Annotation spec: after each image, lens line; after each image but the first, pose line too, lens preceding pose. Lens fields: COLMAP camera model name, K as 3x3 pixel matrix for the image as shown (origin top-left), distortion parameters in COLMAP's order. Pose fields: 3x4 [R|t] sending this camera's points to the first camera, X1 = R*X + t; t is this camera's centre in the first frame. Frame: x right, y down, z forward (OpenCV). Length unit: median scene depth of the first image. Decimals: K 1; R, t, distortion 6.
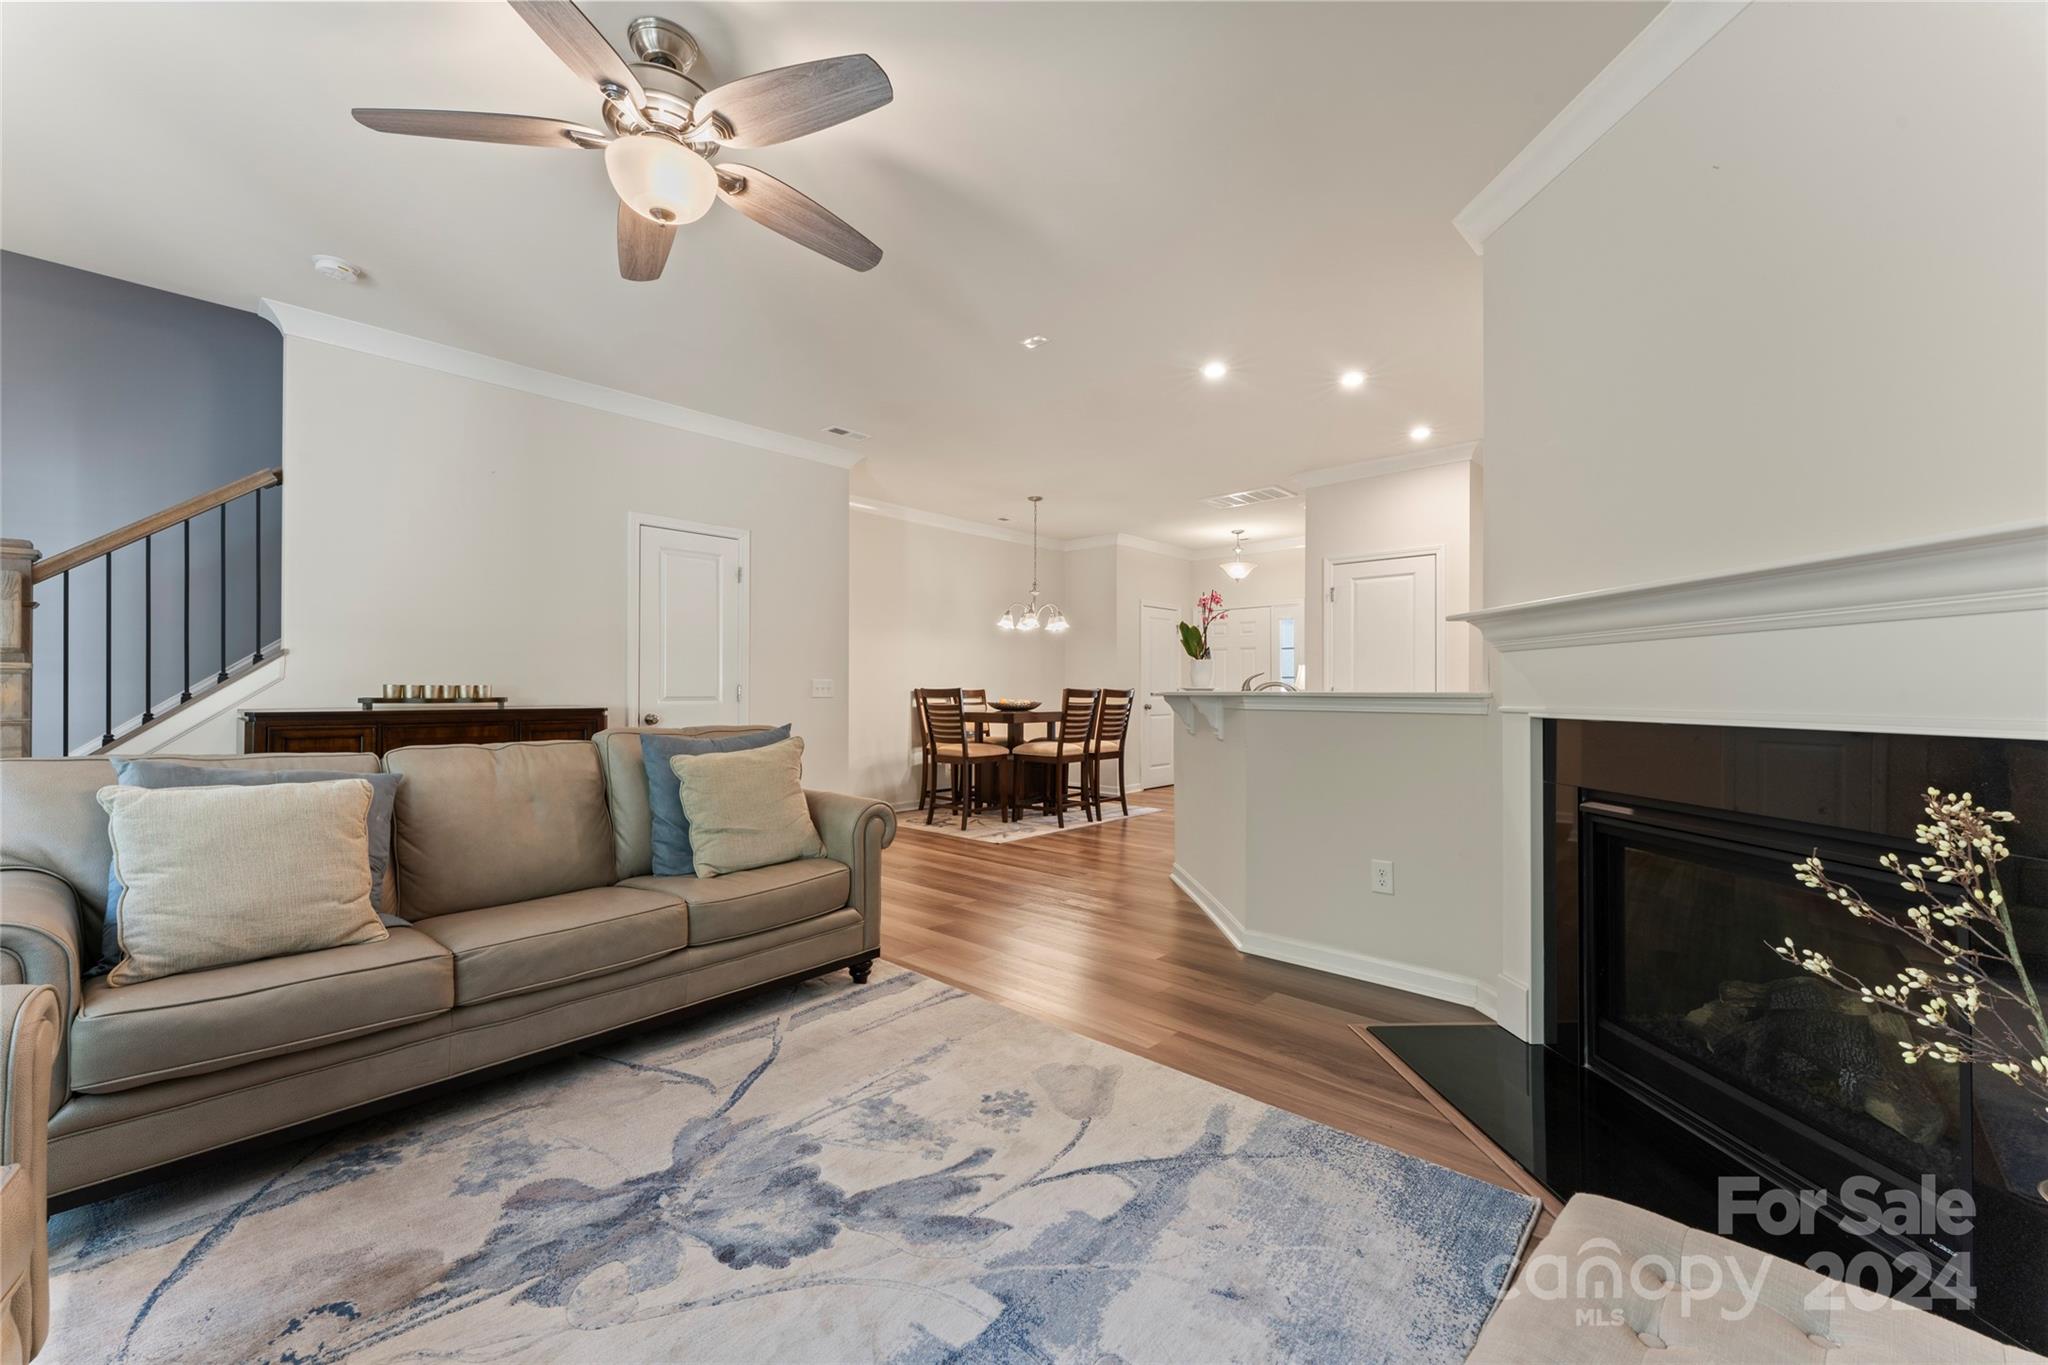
lens RADIAL K [[808.3, 0, 1019.8], [0, 808.3, 681.1], [0, 0, 1]] dist [-0.001421, -0.000228]
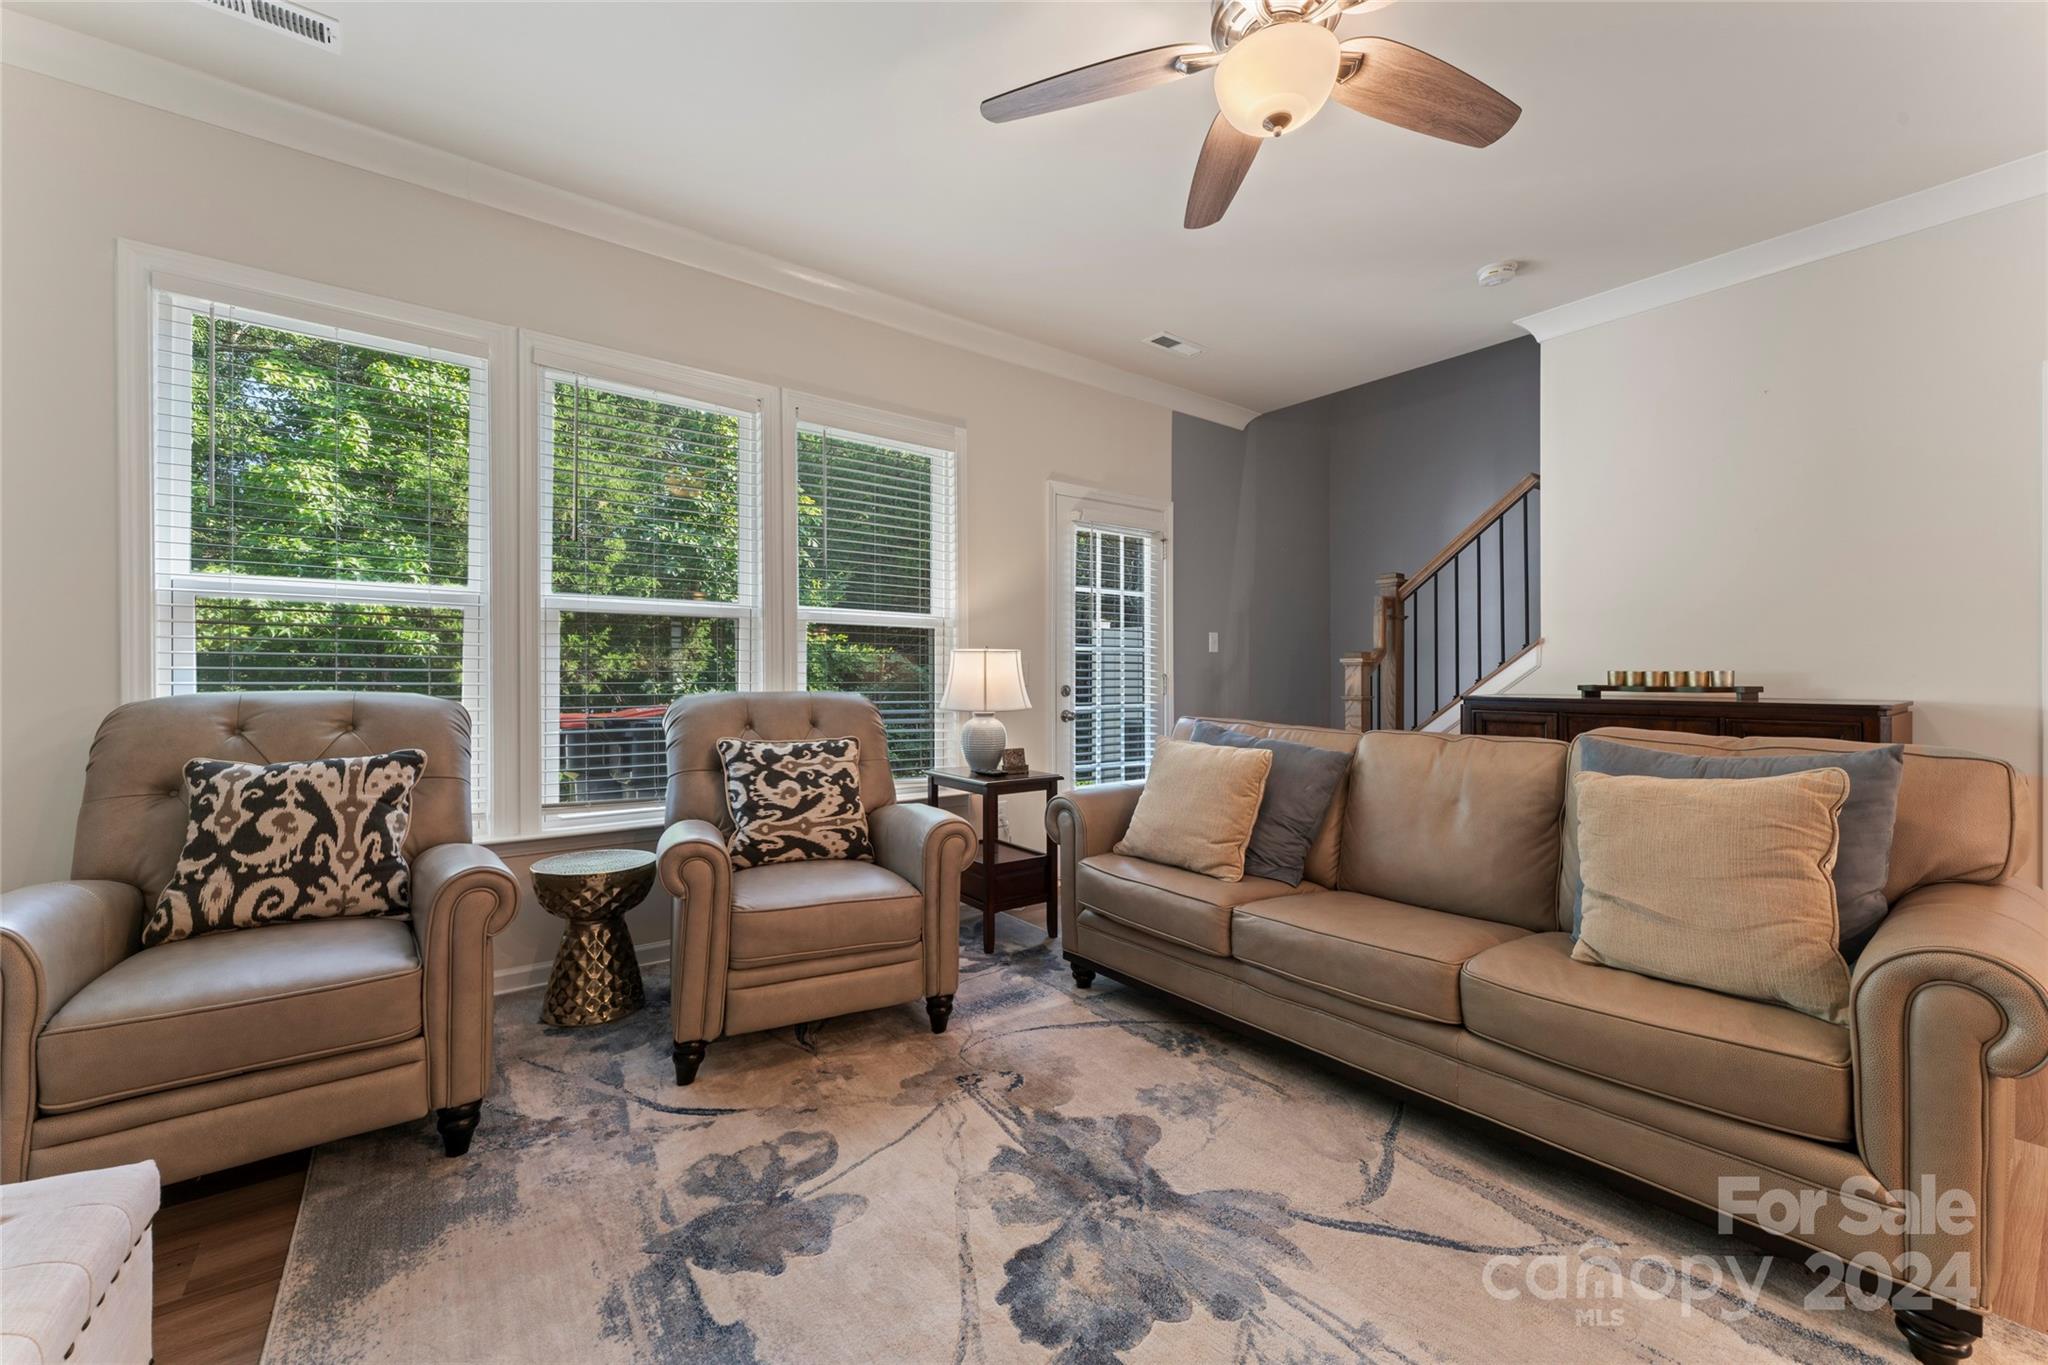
lens RADIAL K [[808.3, 0, 1016.3], [0, 808.3, 677.6], [0, 0, 1]] dist [-0.001421, -0.000228]
pose [[-0.176061, 0.001668, -0.984378, 0.403923], [0.009410, 0.999956, 0.000011, 0.008685], [0.984334, -0.009261, -0.176069, 0.786292]]
